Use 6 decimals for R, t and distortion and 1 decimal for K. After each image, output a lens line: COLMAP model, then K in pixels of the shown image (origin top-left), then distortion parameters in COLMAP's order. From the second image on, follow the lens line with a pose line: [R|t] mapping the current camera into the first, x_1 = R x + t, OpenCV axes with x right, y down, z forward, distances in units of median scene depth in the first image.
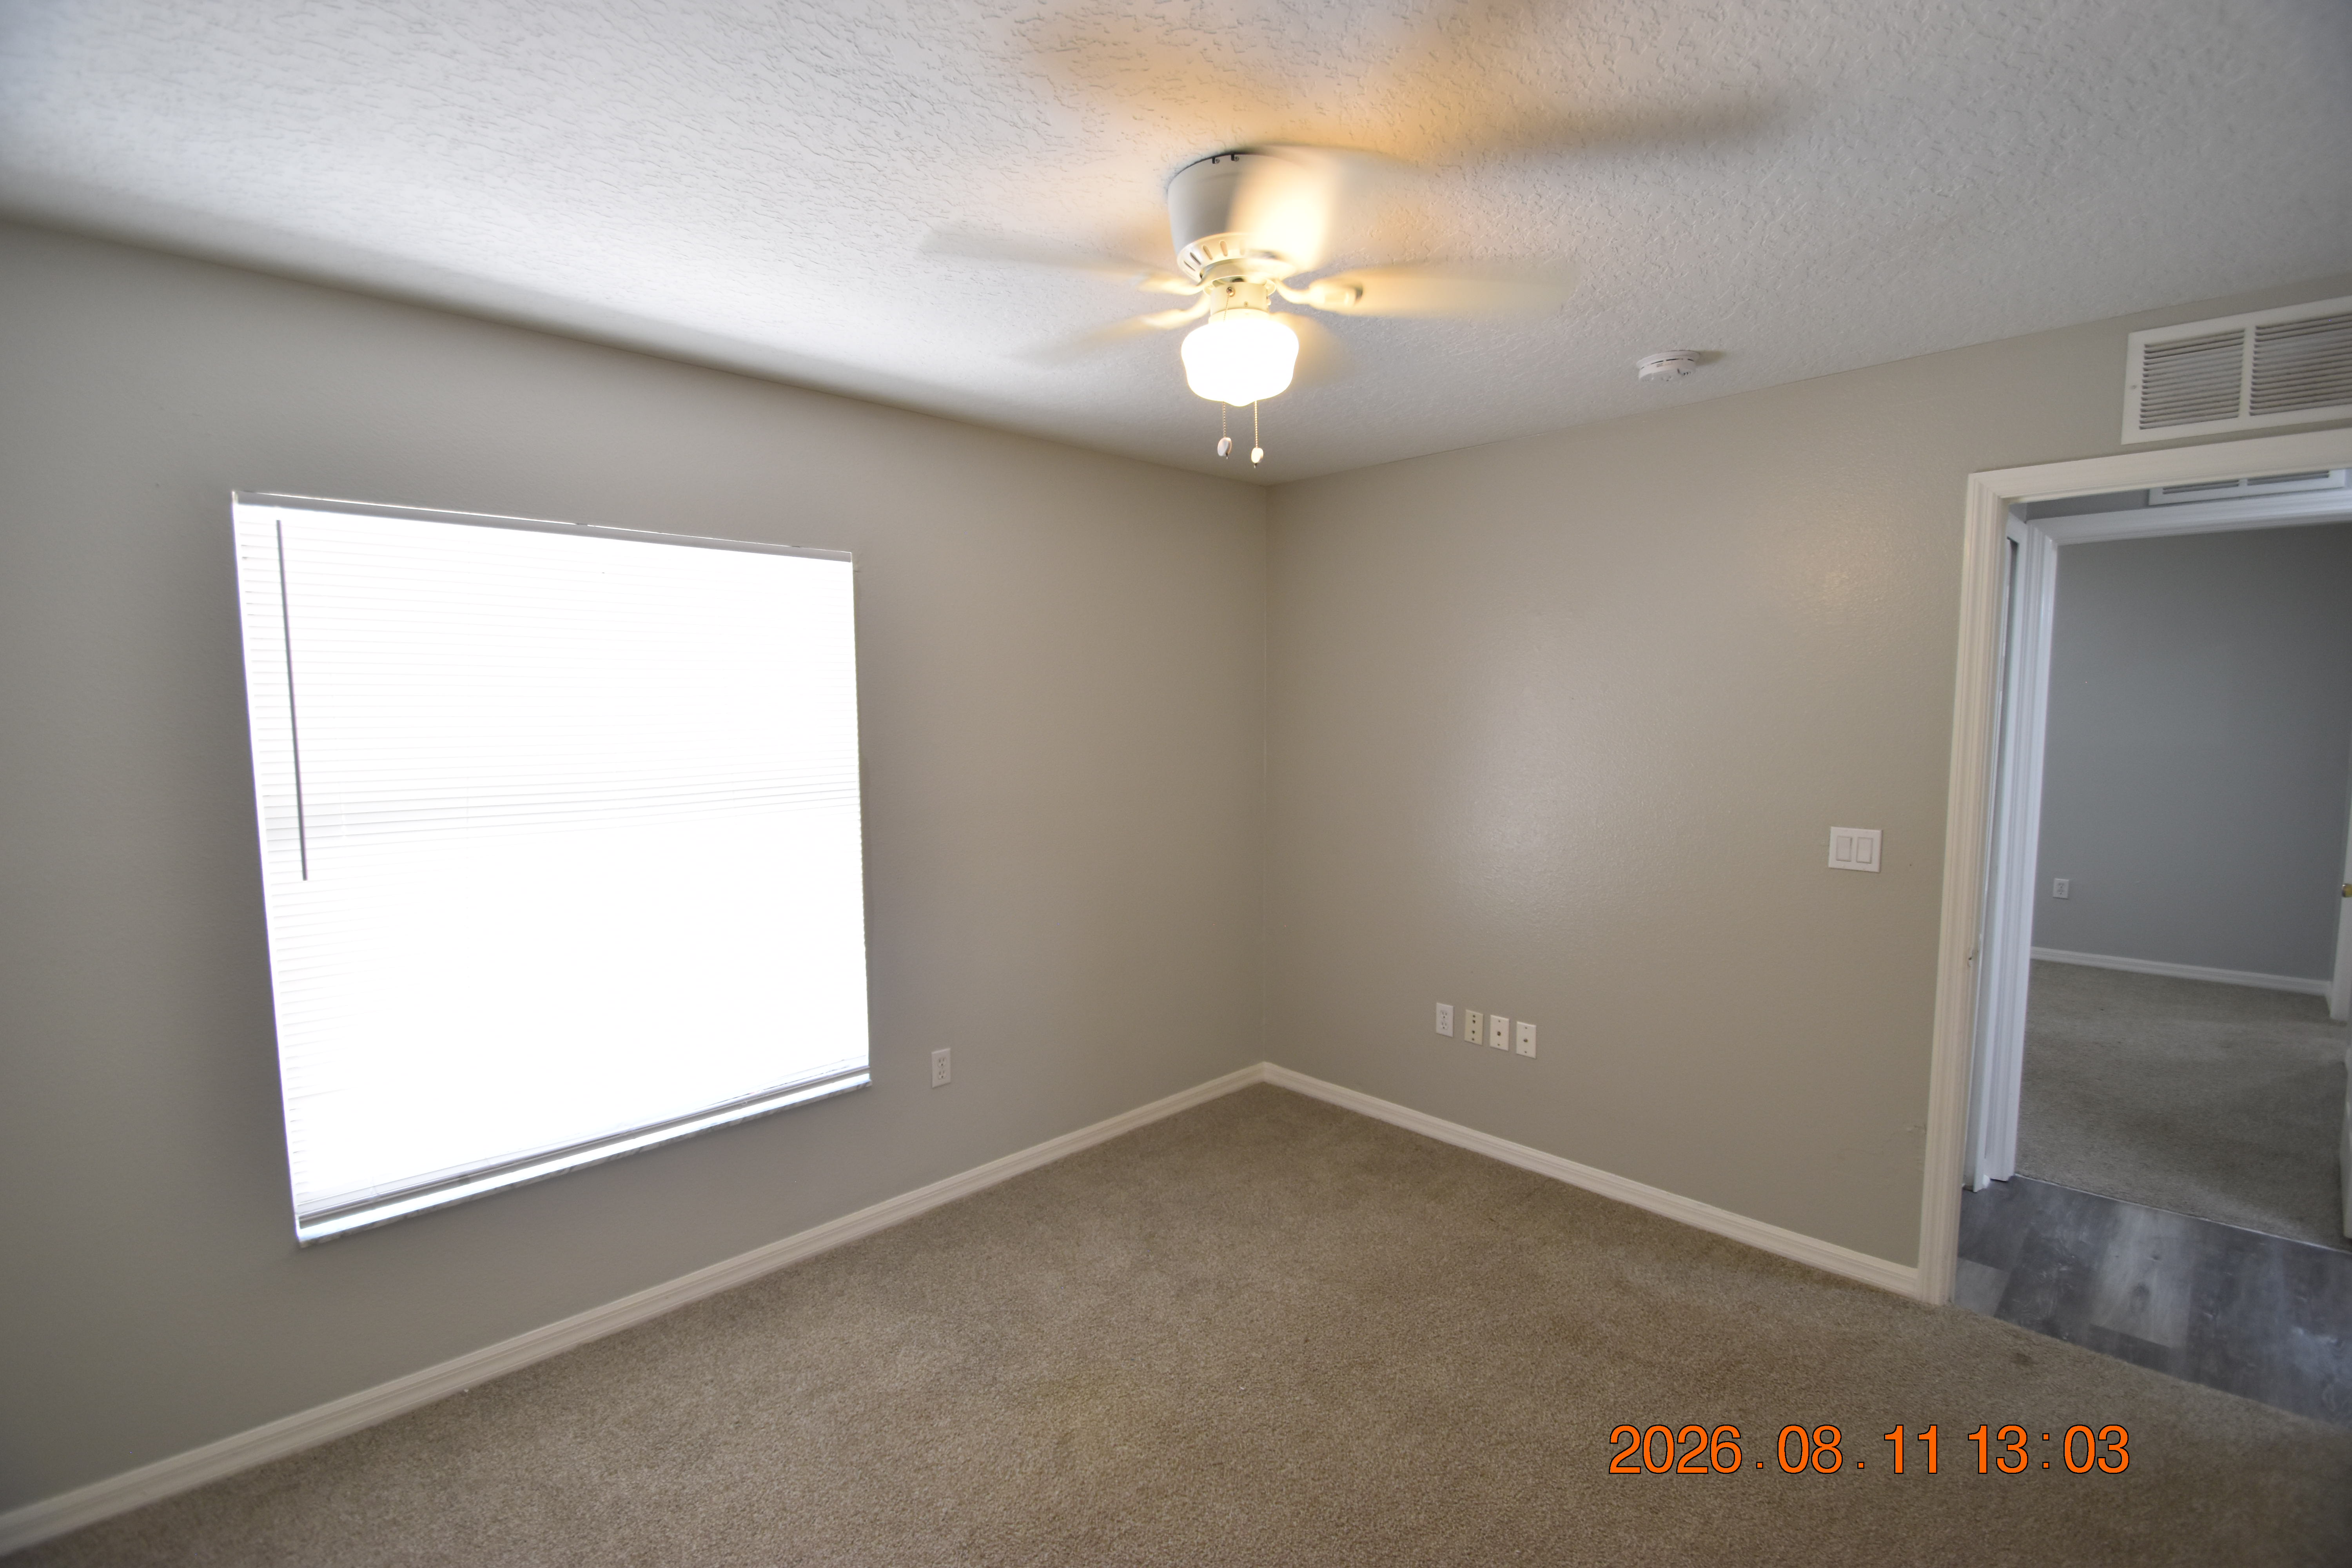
lens RADIAL K [[1026.8, 0, 1158.7], [0, 1026.8, 793.2], [0, 0, 1]] dist [-0.000793, -0.008949]
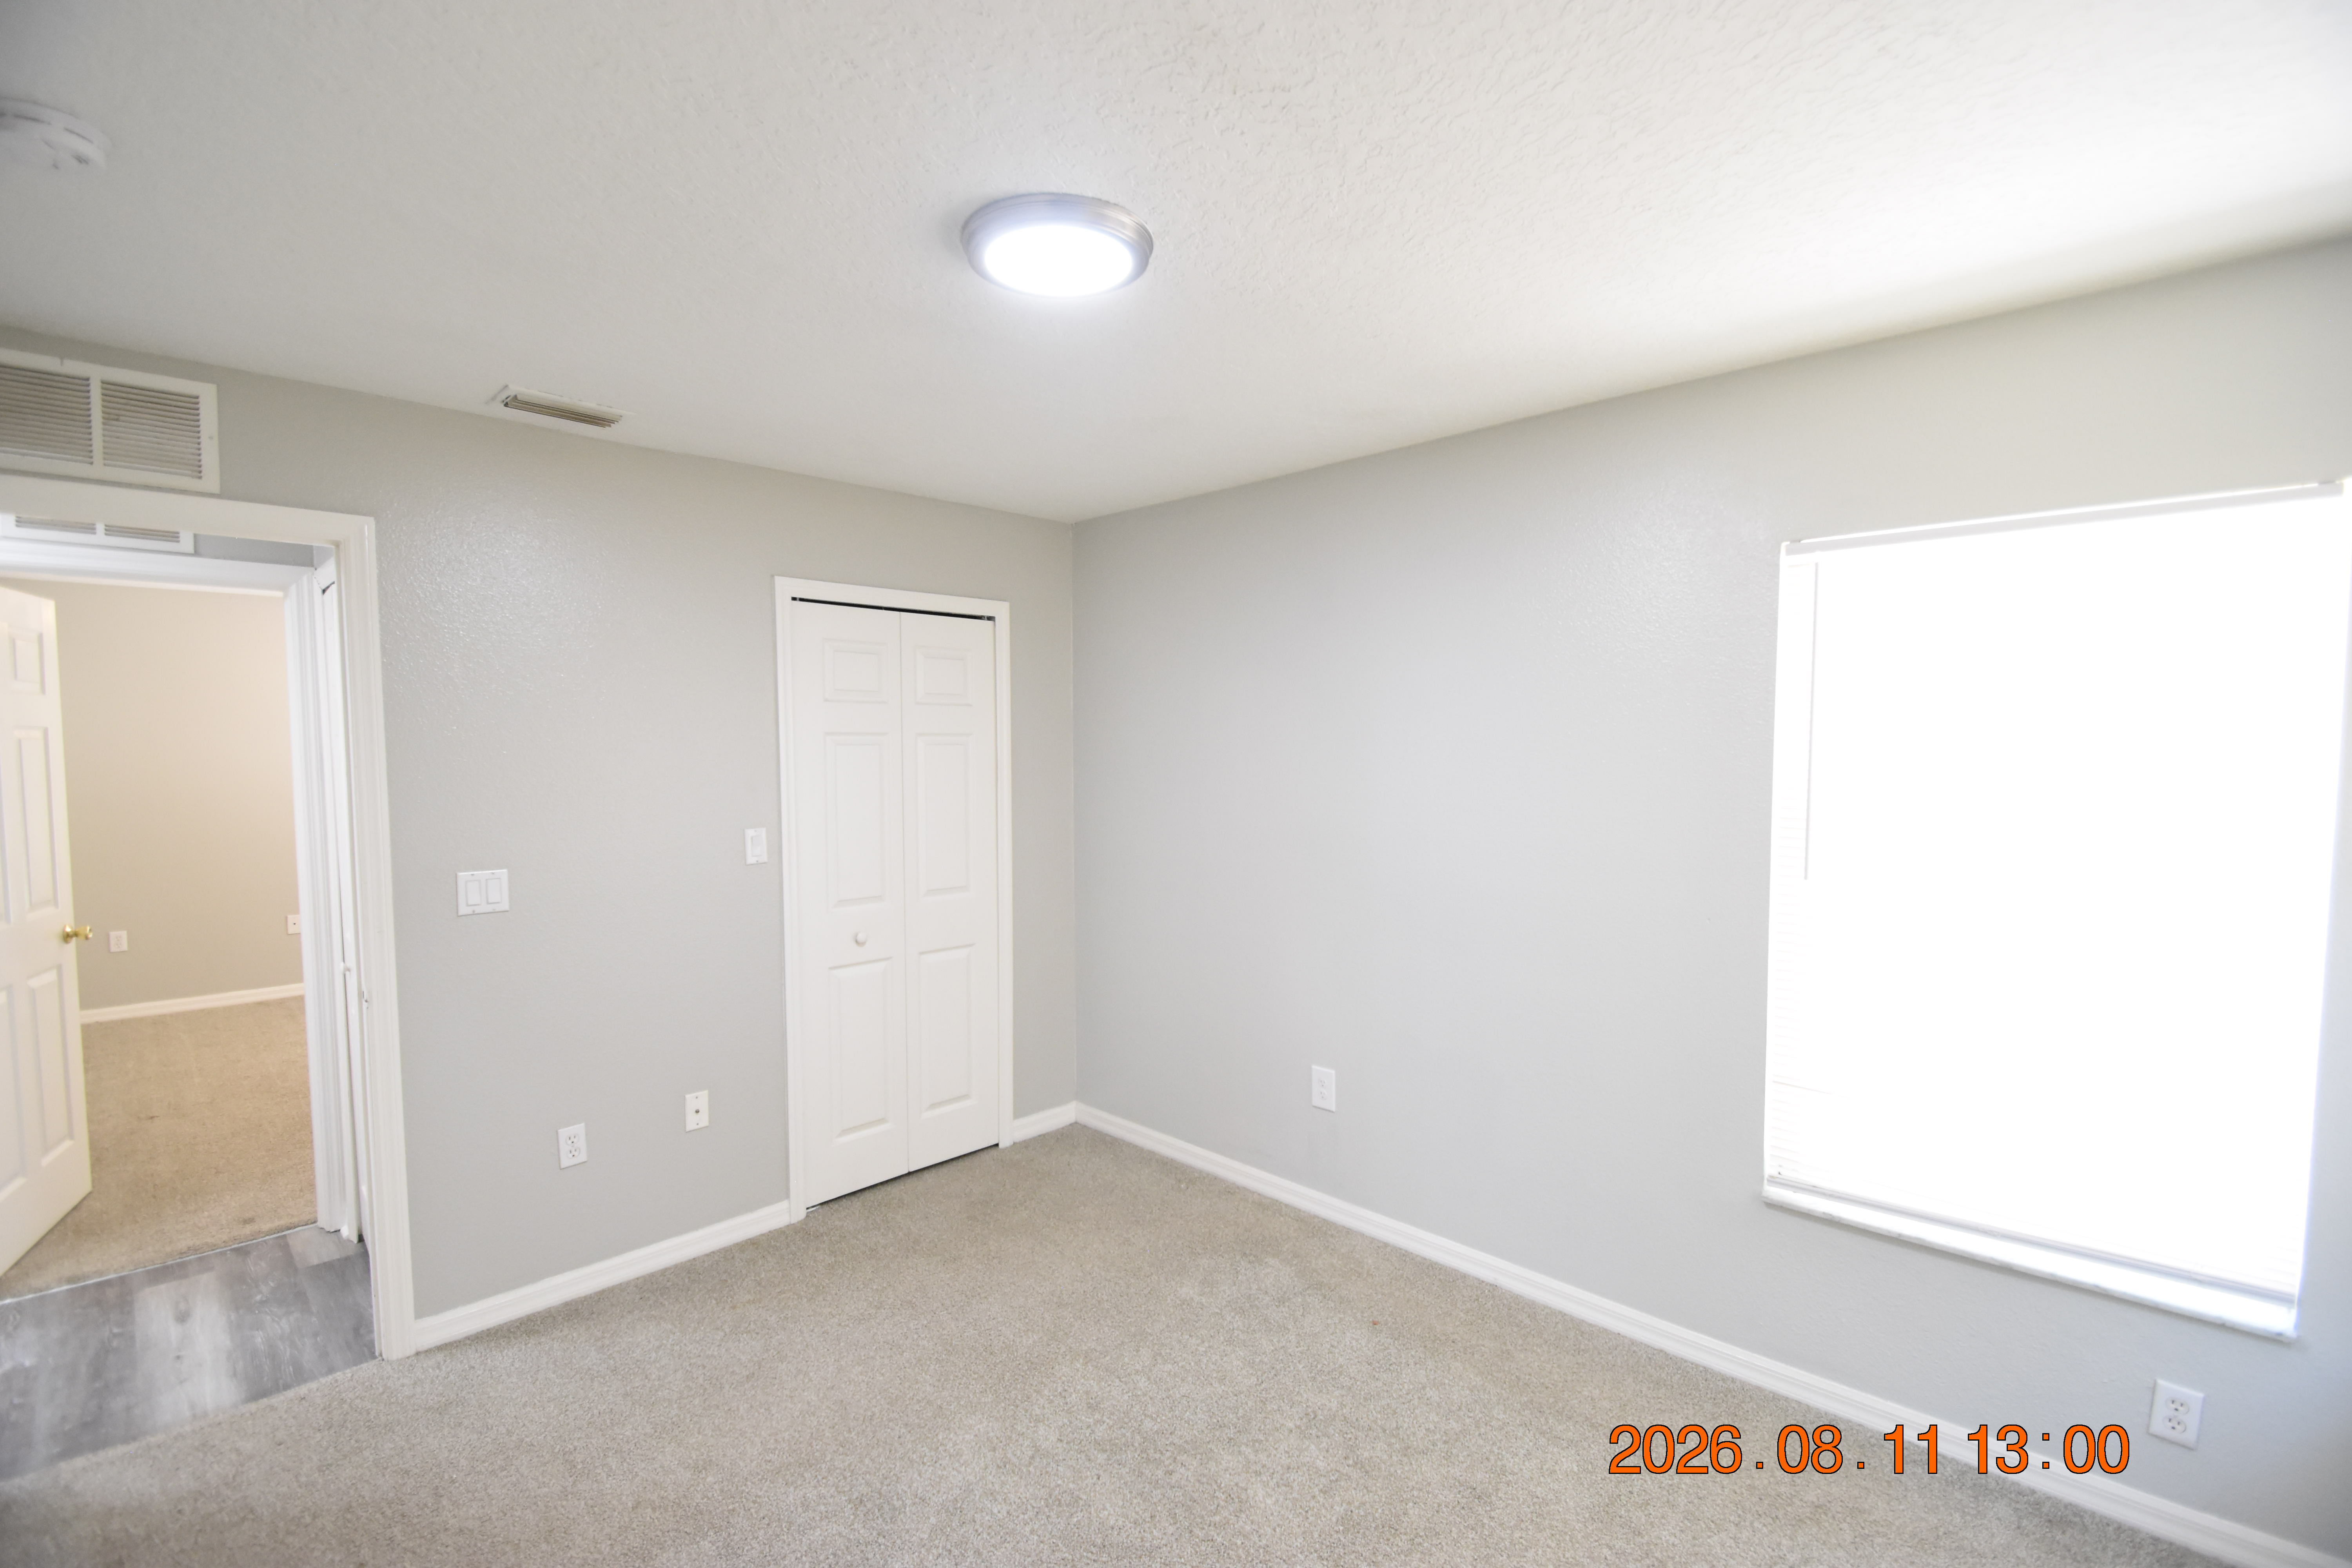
lens RADIAL K [[1026.8, 0, 1158.7], [0, 1026.8, 793.2], [0, 0, 1]] dist [-0.000793, -0.008949]
pose [[0.040269, 0.060830, -0.997335, 1.926809], [-0.078413, 0.995259, 0.057538, -0.166263], [0.996107, 0.075887, 0.044848, 1.828429]]
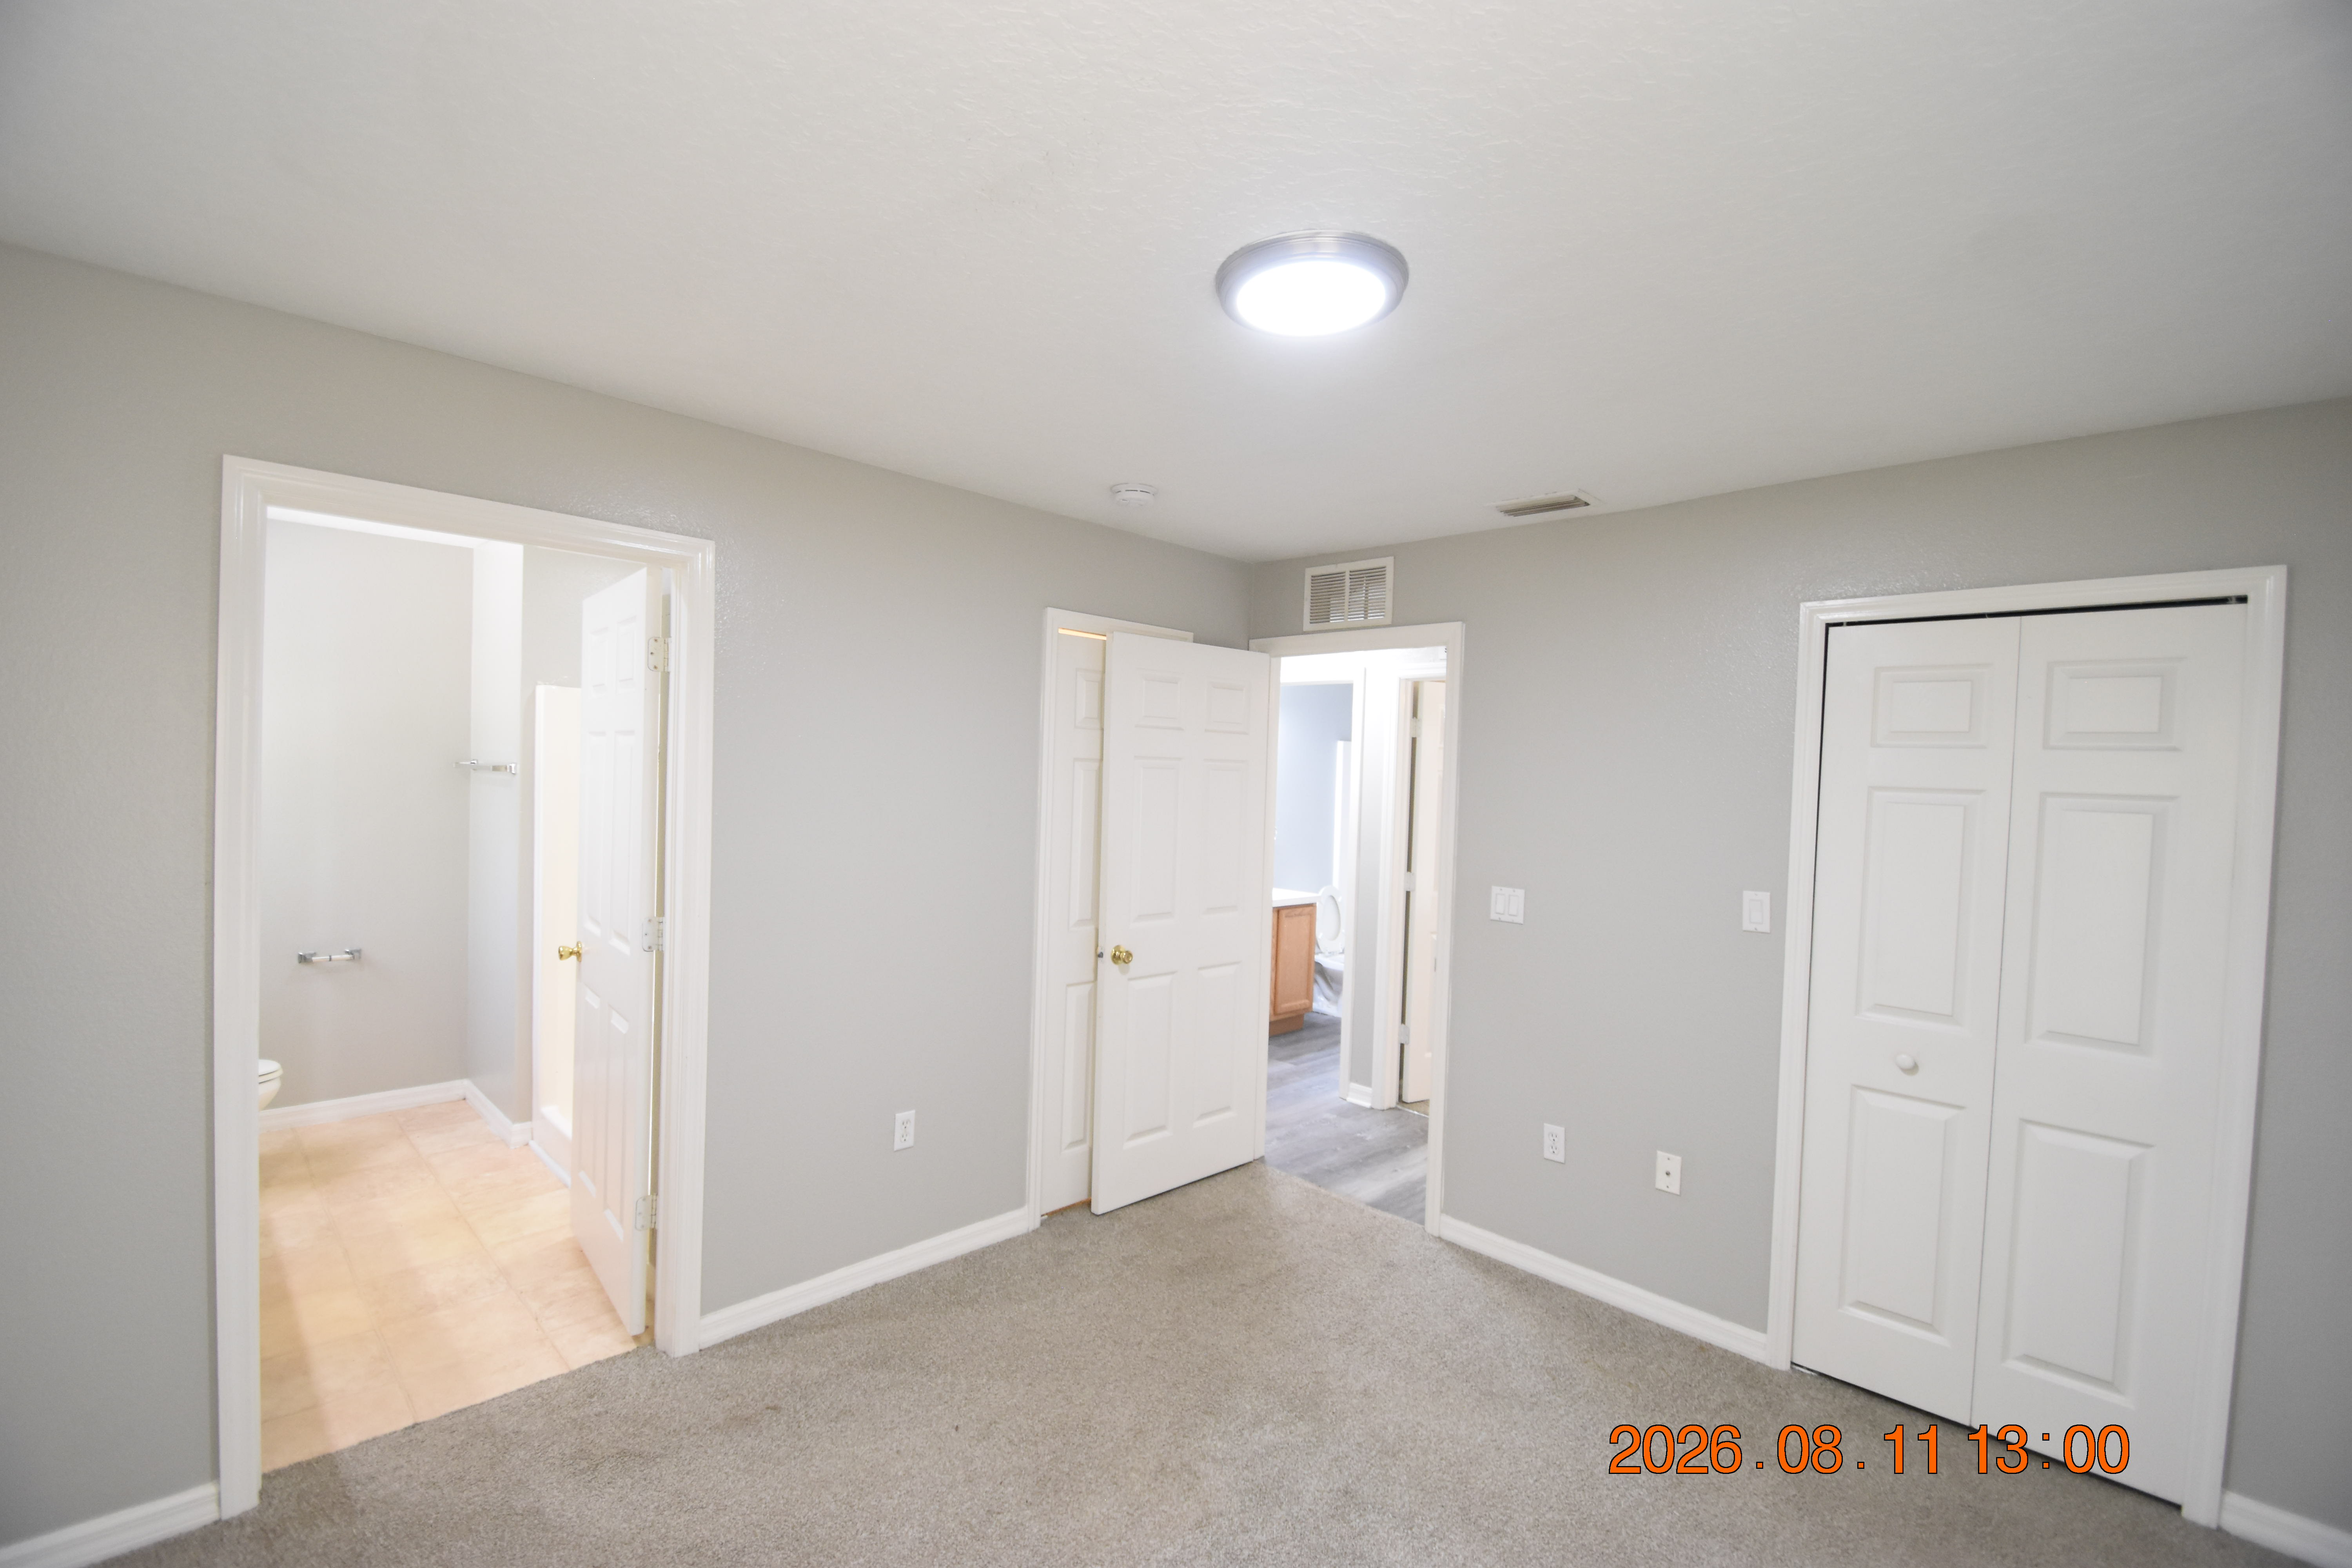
lens RADIAL K [[1026.8, 0, 1158.7], [0, 1026.8, 793.2], [0, 0, 1]] dist [-0.000793, -0.008949]
pose [[-0.999456, -0.024755, -0.021796, 1.388525], [-0.026858, 0.994401, 0.102200, -0.210328], [0.019144, 0.102729, -0.994525, 2.417708]]
